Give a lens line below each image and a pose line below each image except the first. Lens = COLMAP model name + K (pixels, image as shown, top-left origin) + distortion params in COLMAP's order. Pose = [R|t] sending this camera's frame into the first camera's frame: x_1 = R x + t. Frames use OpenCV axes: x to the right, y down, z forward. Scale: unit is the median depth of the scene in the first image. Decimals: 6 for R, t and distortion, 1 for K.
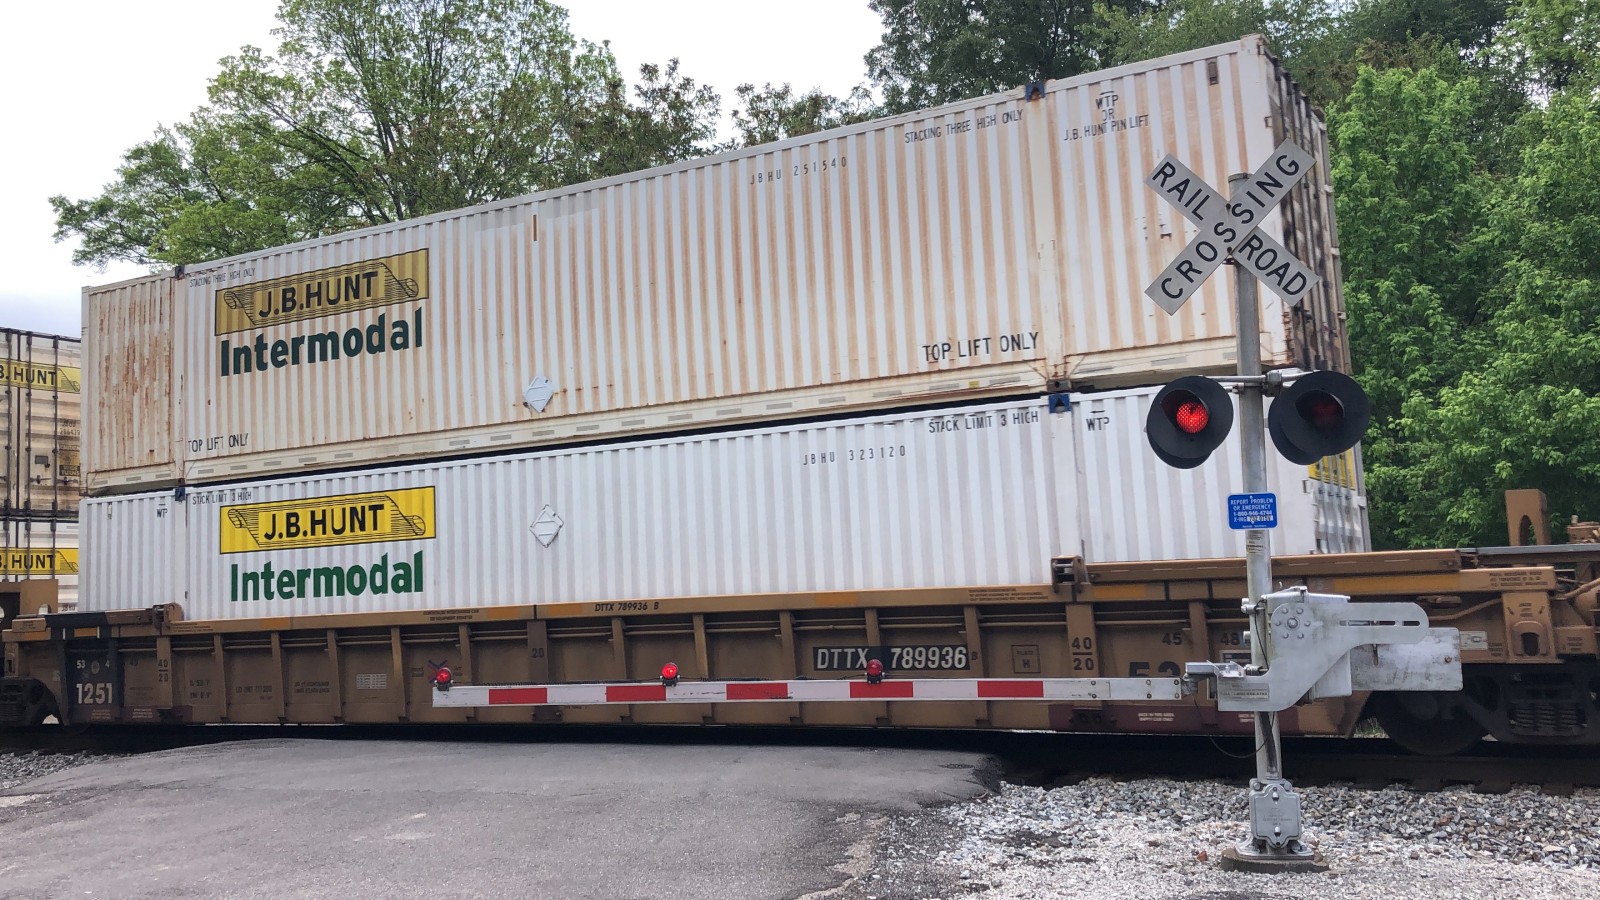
lens RADIAL K [[1504.3, 0, 789.1], [0, 1504.3, 427.0], [0, 0, 1]] dist [0.019334, 0.000000]
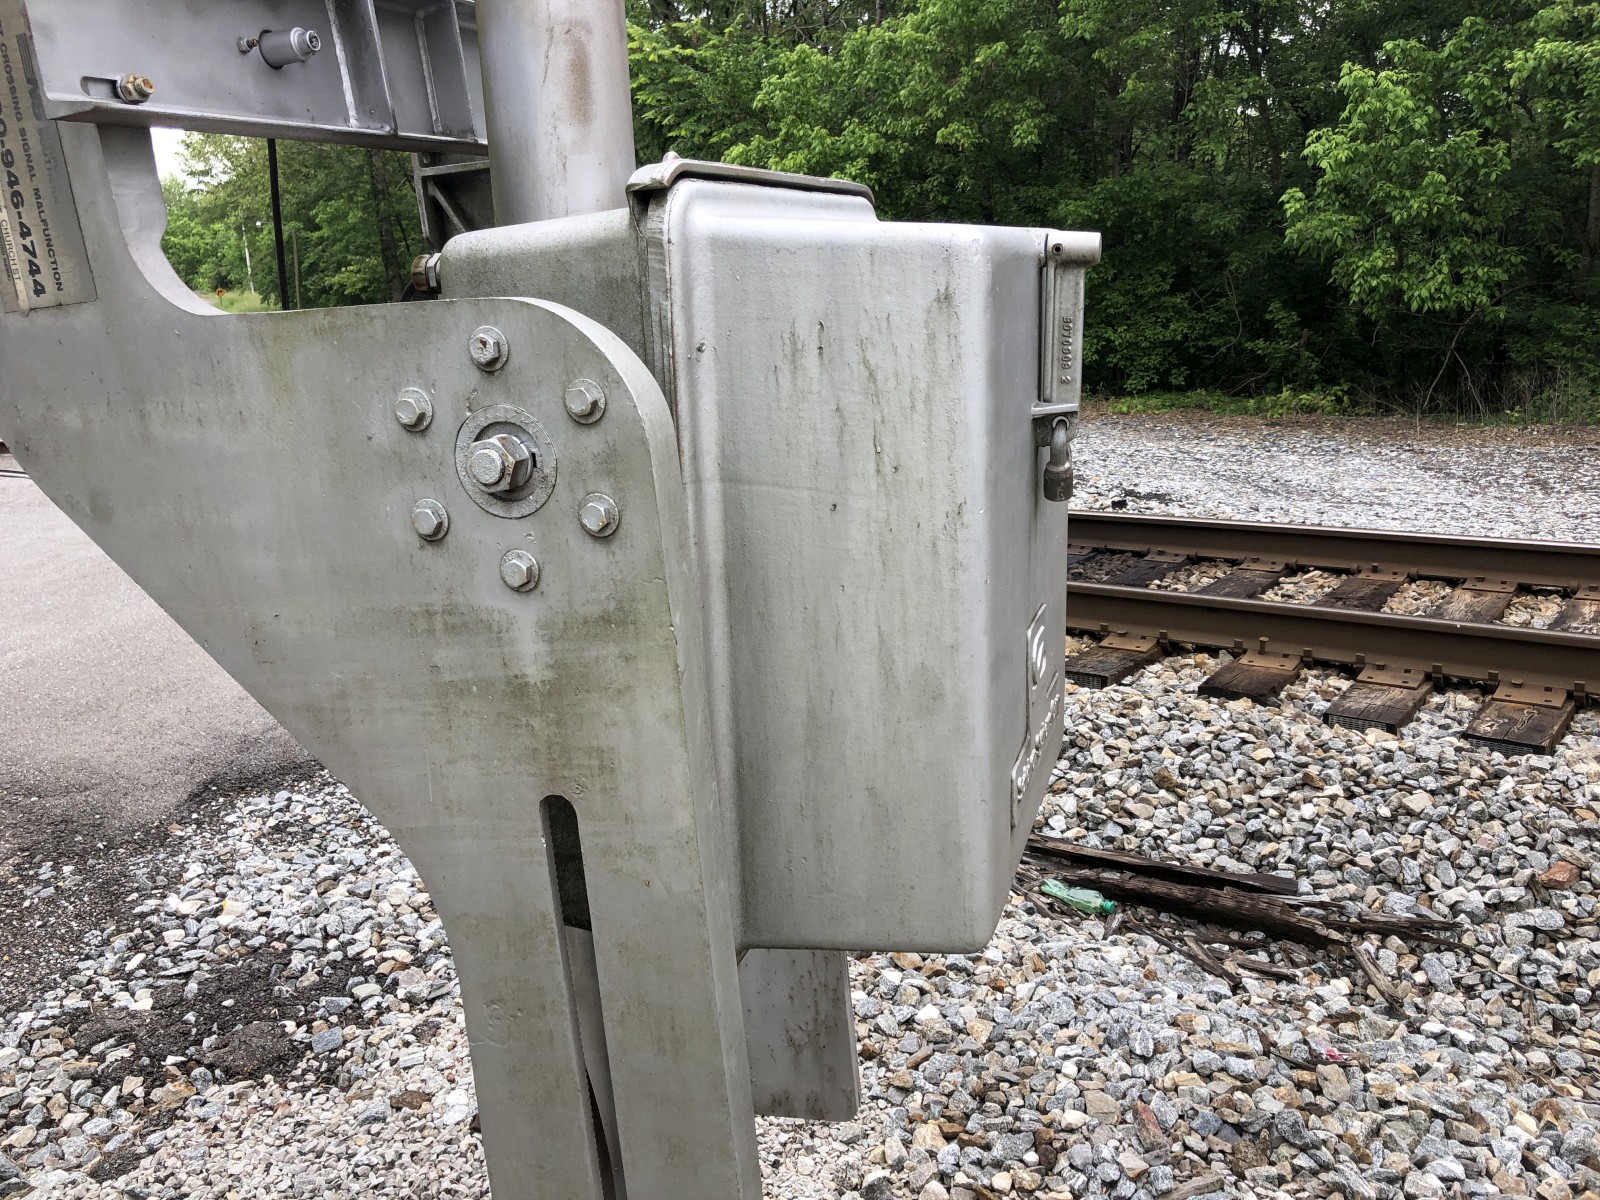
lens RADIAL K [[1307.2, 0, 792.3], [0, 1307.2, 567.9], [0, 0, 1]] dist [0.030206, -0.020331]
pose [[0.991409, 0.005381, -0.130687, 0.290358], [0.038927, 0.941739, 0.334084, 0.080318], [0.124871, -0.336301, 0.933439, 0.702468]]
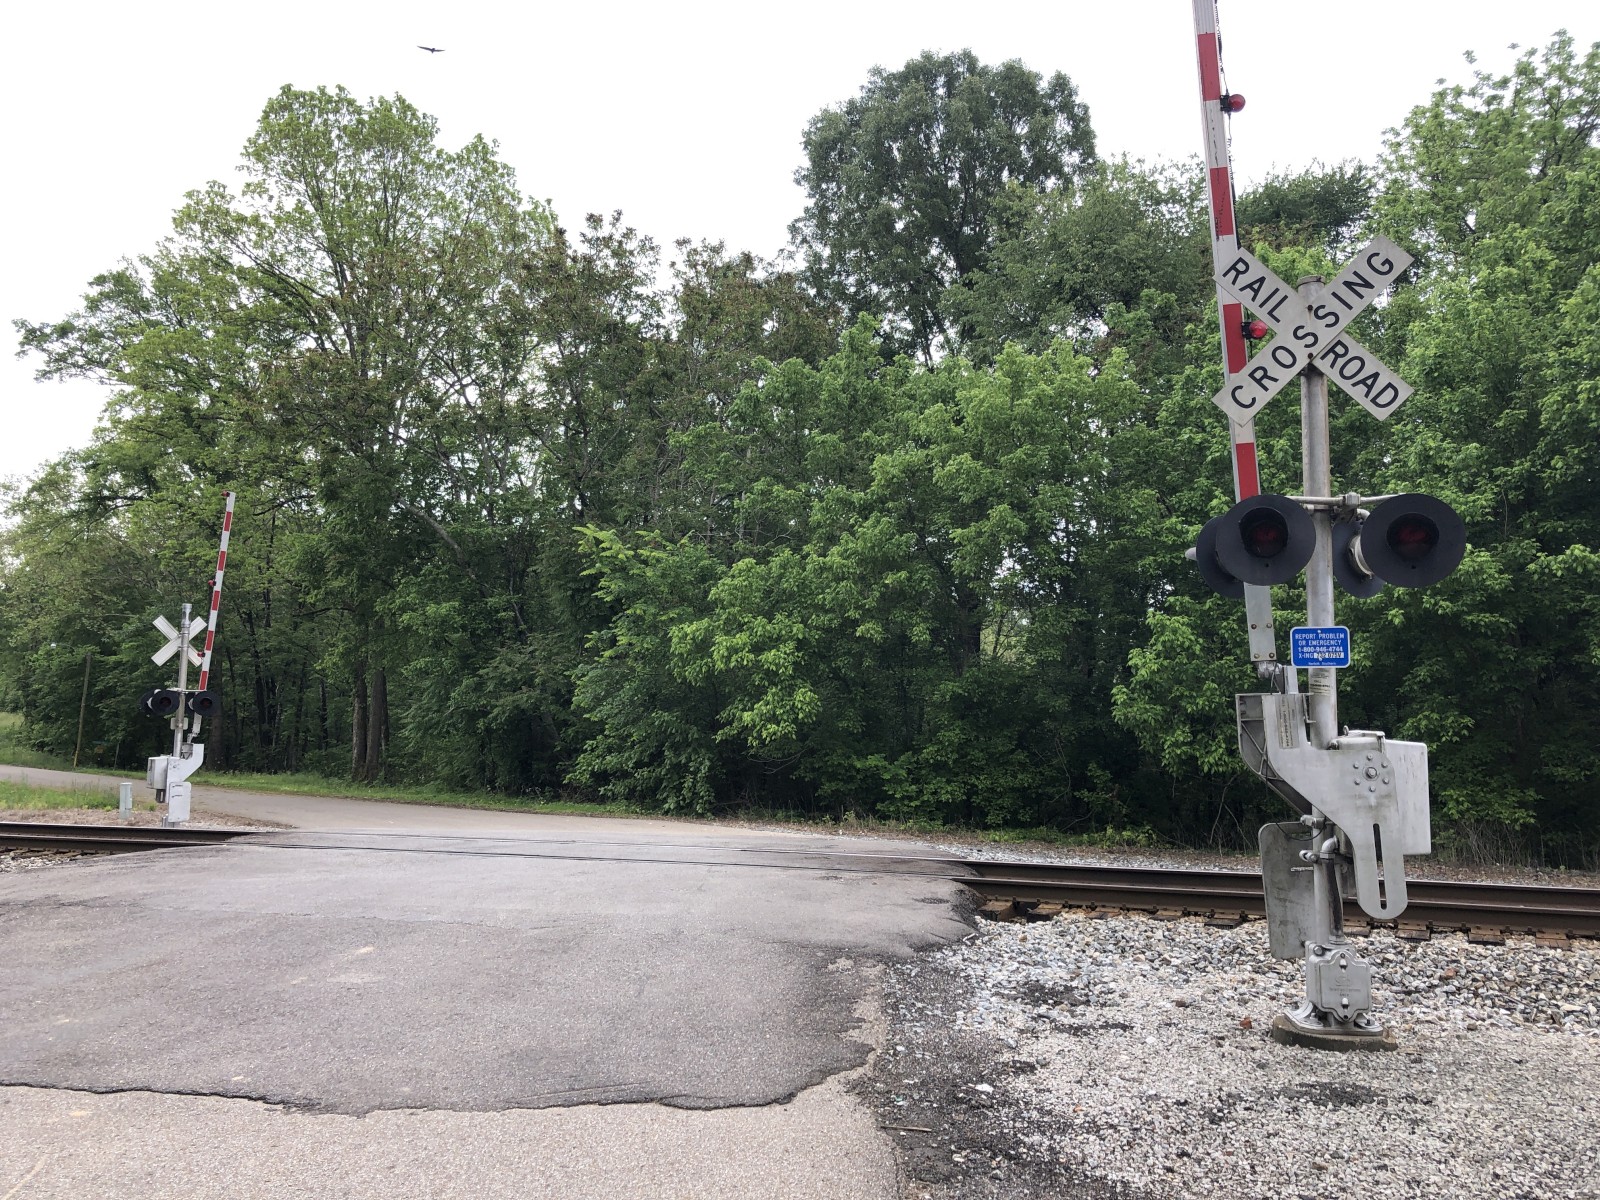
lens RADIAL K [[1307.2, 0, 786.5], [0, 1307.2, 582.1], [0, 0, 1]] dist [0.030206, -0.020331]
pose [[0.996634, 0.035075, 0.074091, -0.058932], [-0.036132, 0.999263, 0.012978, 0.014913], [-0.073581, -0.015611, 0.997167, 0.194120]]
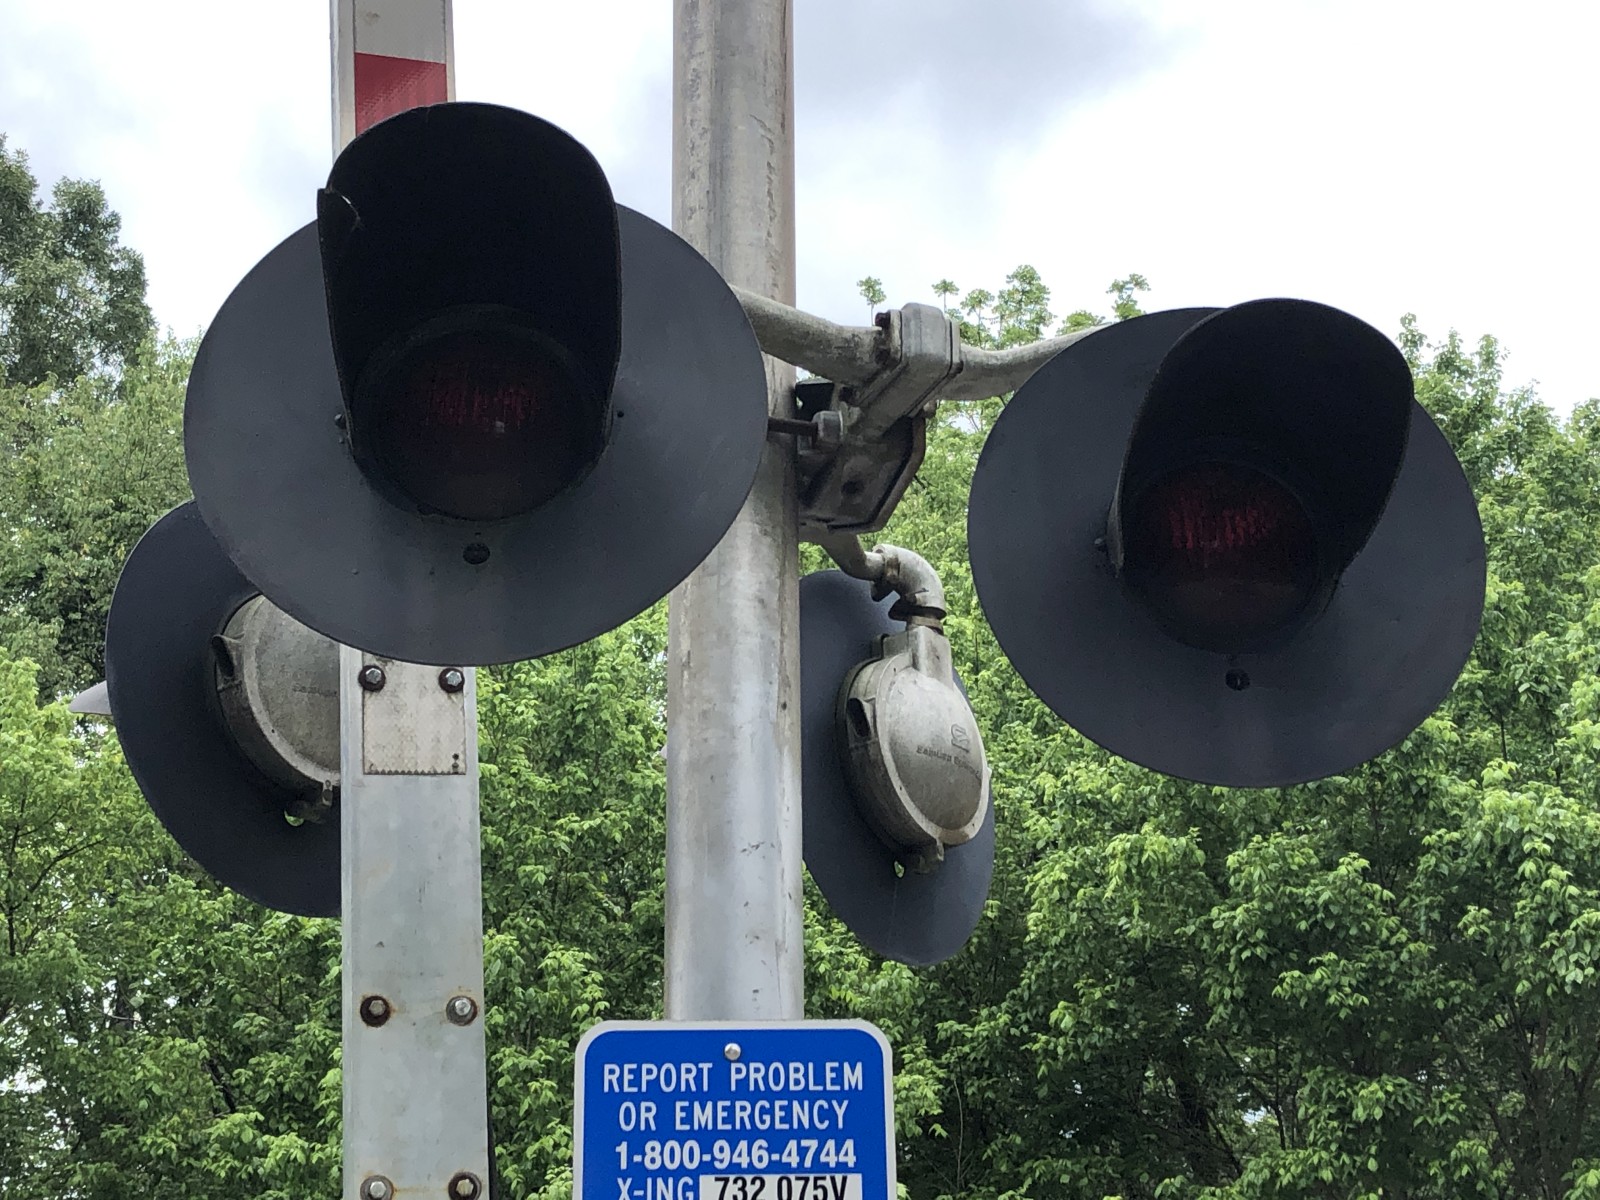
lens RADIAL K [[2590.7, 0, 773.5], [0, 2590.7, 598.4], [0, 0, 1]] dist [0.166820, 0.000000]
pose [[0.853185, 0.200552, 0.481512, 0.140378], [-0.063725, 0.956292, -0.285386, 0.064207], [-0.517701, 0.212802, 0.828674, 0.626269]]
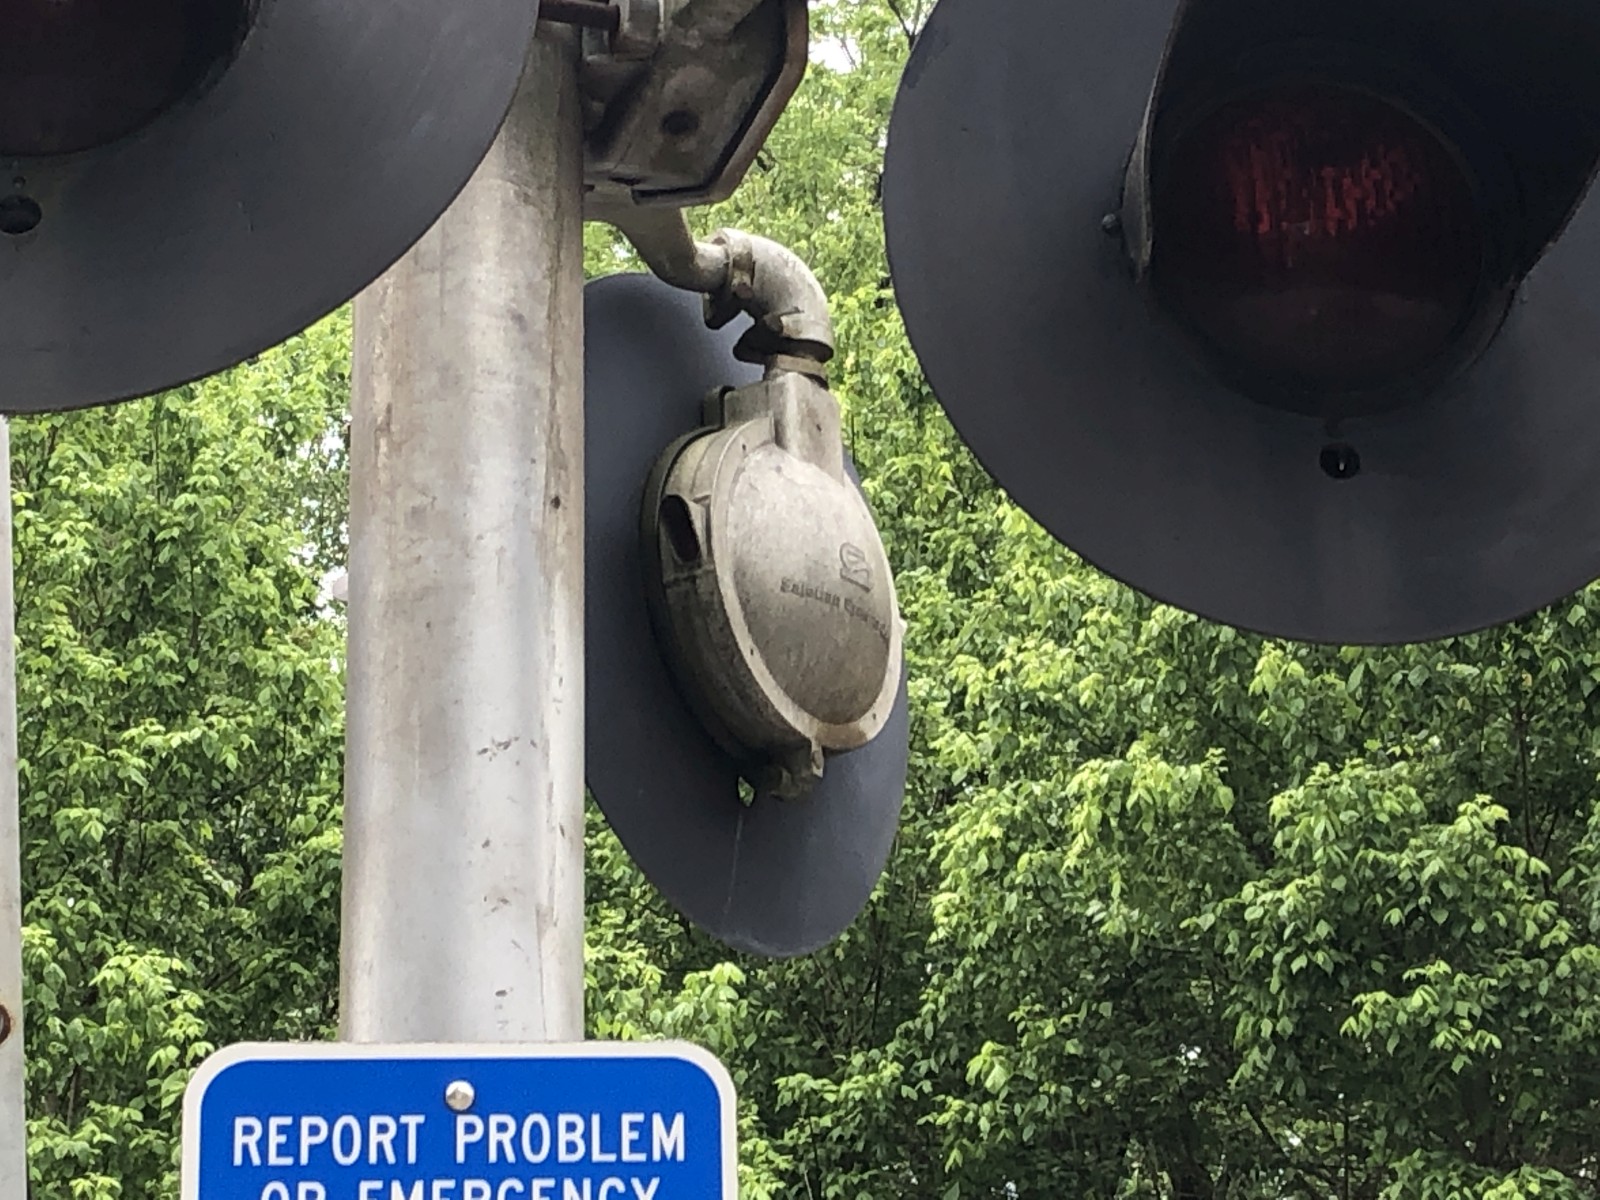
lens RADIAL K [[4440.1, 0, 789.9], [0, 4440.1, 593.7], [0, 0, 1]] dist [0.368717, 0.000000]
pose [[0.817412, 0.184156, 0.545825, 0.140599], [-0.058972, 0.969297, -0.238717, 0.065645], [-0.573028, 0.162942, 0.803174, 0.630055]]
